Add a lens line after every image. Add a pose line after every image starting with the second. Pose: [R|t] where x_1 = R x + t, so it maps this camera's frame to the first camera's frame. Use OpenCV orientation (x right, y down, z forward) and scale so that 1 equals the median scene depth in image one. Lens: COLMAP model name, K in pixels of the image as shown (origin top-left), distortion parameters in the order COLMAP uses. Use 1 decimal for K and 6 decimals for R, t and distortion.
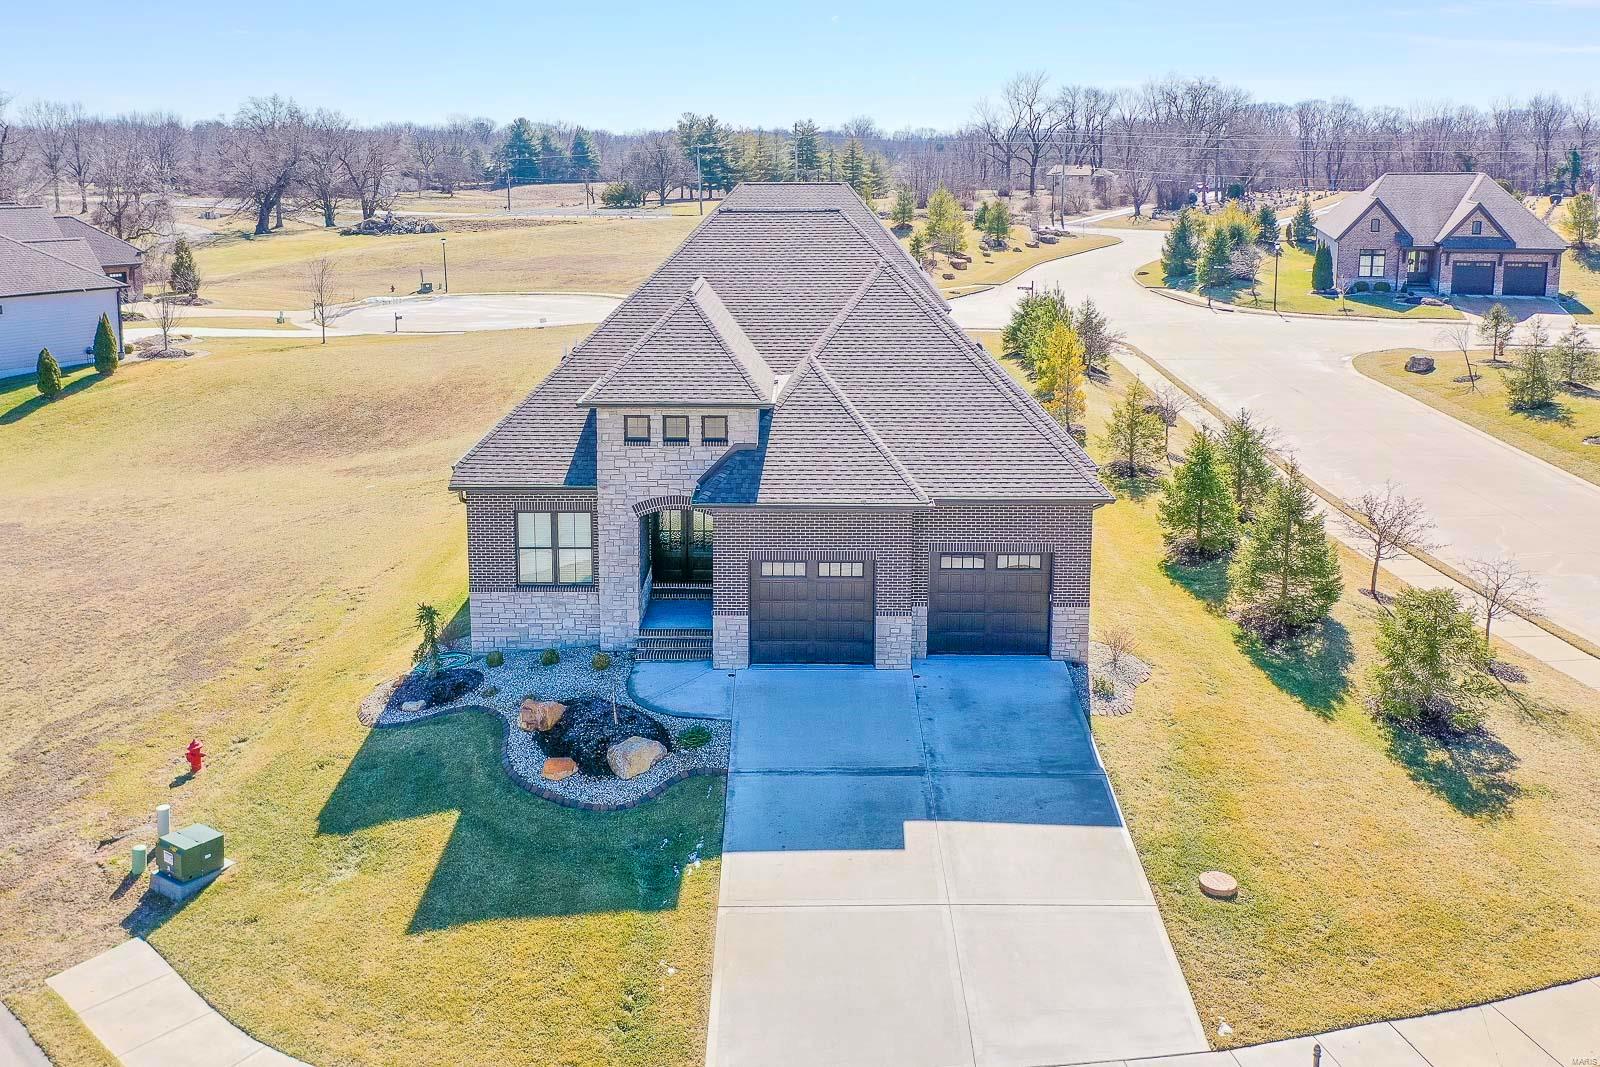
lens RADIAL K [[1291.7, 0, 767.7], [0, 1291.7, 390.6], [0, 0, 1]] dist [0.009084, -0.000914]
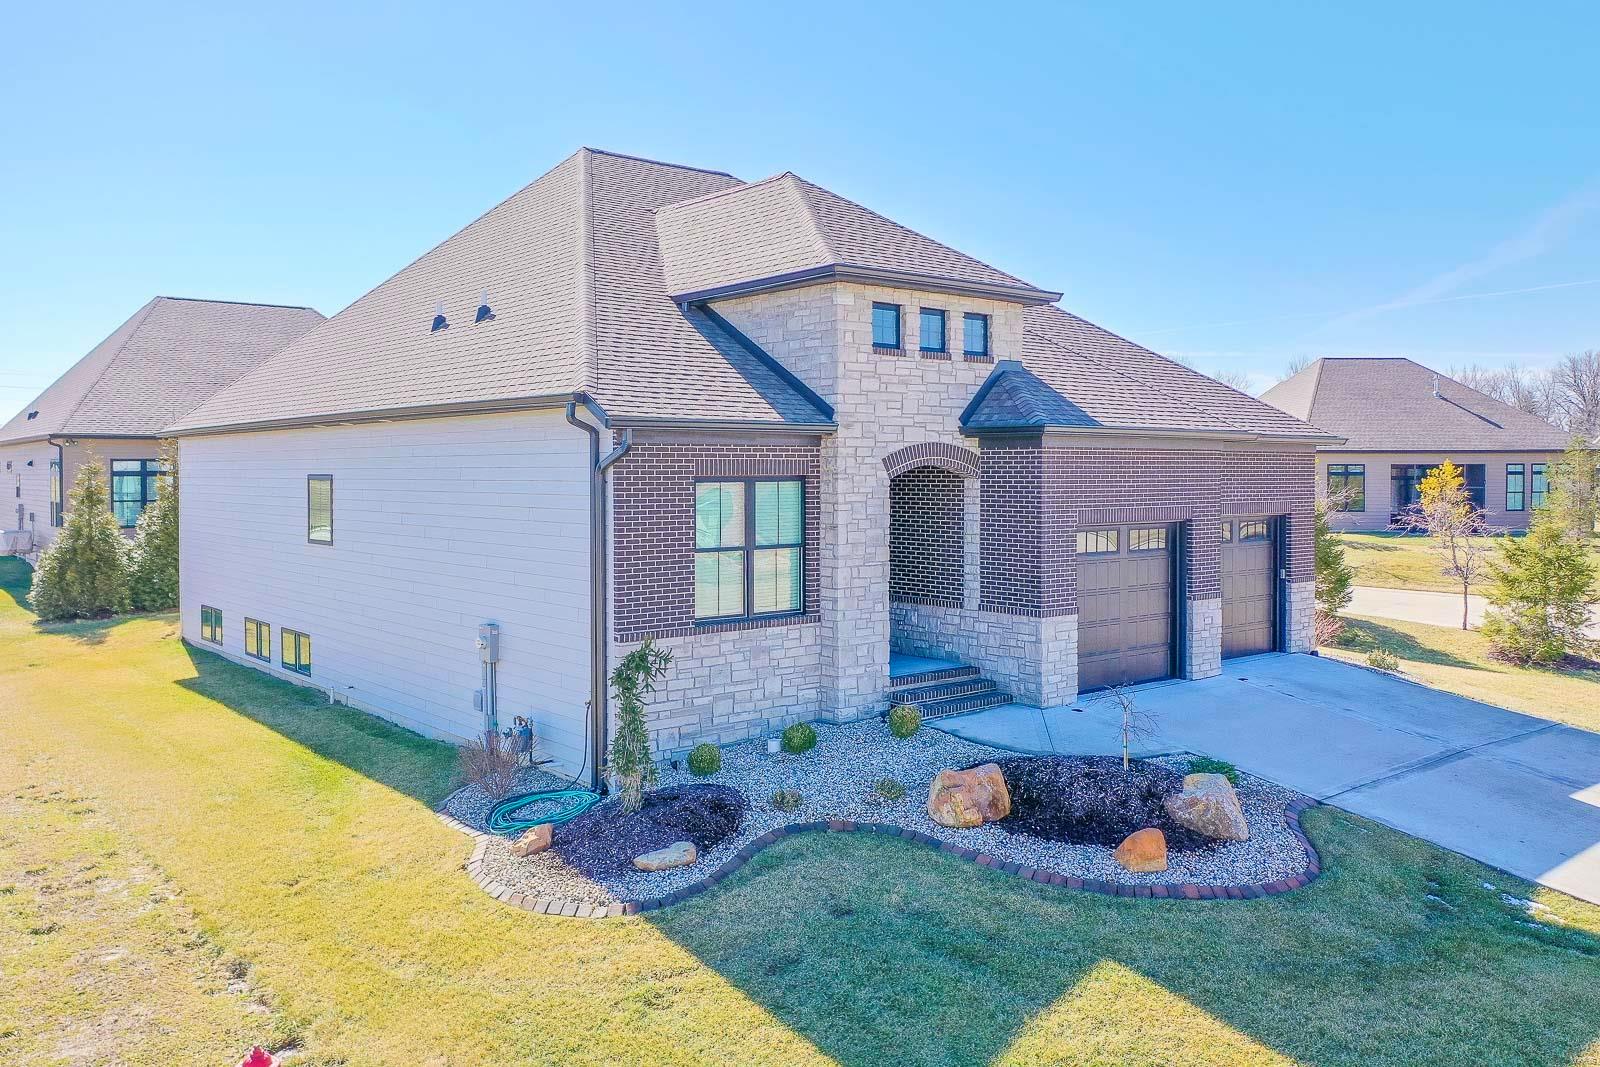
lens RADIAL K [[1291.7, 0, 805.7], [0, 1291.7, 525.6], [0, 0, 1]] dist [0.009084, -0.000914]
pose [[0.760163, -0.028509, 0.649107, -0.522883], [0.107616, 0.990762, -0.082514, 0.167043], [-0.640758, 0.132579, 0.756209, 0.594395]]
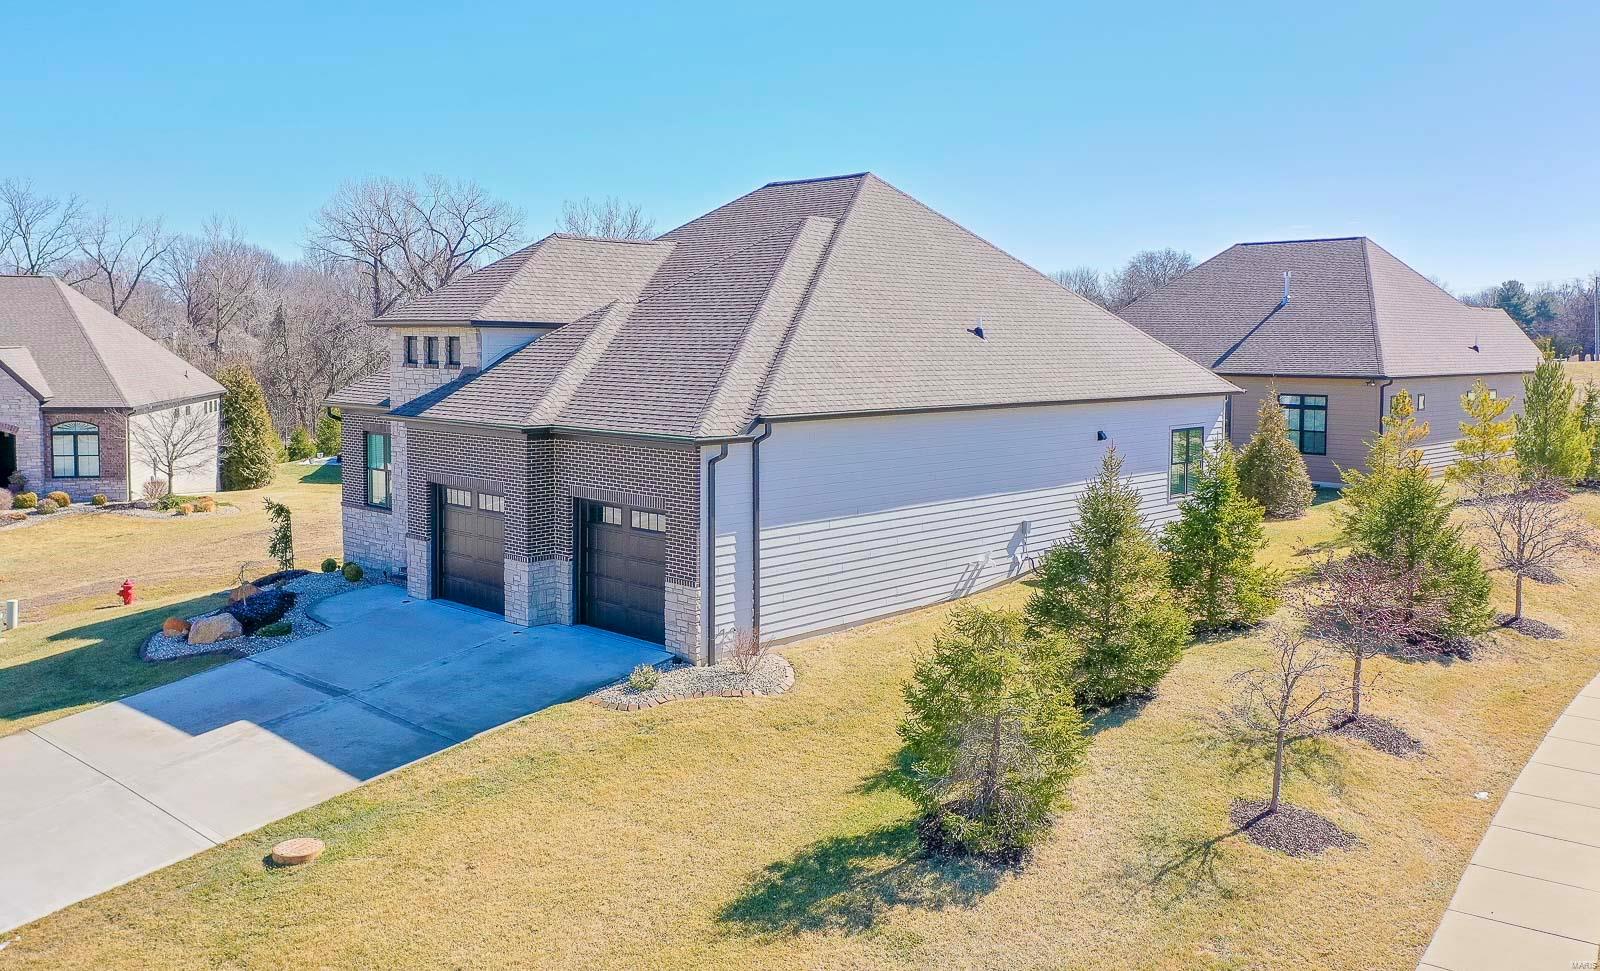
lens RADIAL K [[1304.4, 0, 805.2], [0, 1304.4, 476.2], [0, 0, 1]] dist [-0.000206, 0.000478]
pose [[0.736119, 0.076865, -0.672474, 0.816188], [-0.119155, 0.992731, -0.016961, 0.108545], [0.666282, 0.092614, 0.739927, 0.471642]]
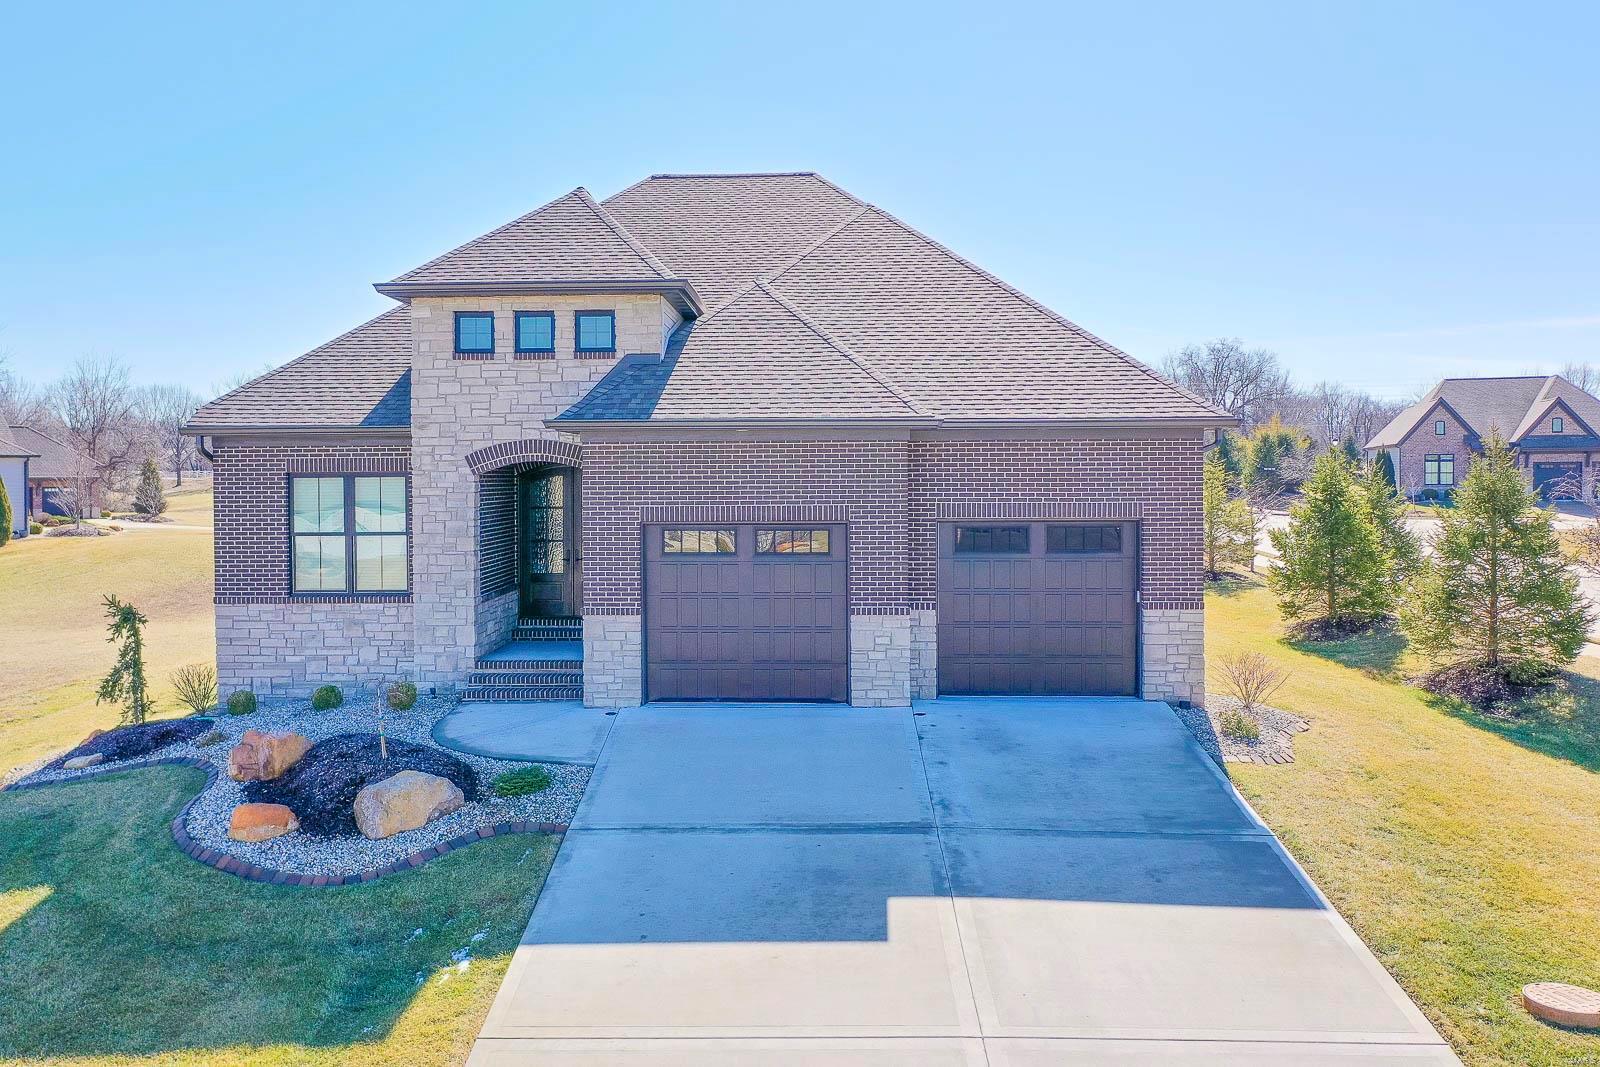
lens RADIAL K [[1291.7, 0, 748.6], [0, 1291.7, 509.0], [0, 0, 1]] dist [0.009084, -0.000914]
pose [[0.999506, -0.004835, -0.031039, 0.054482], [0.000646, 0.991039, -0.133572, 0.203525], [0.031407, 0.133486, 0.990553, 0.387766]]
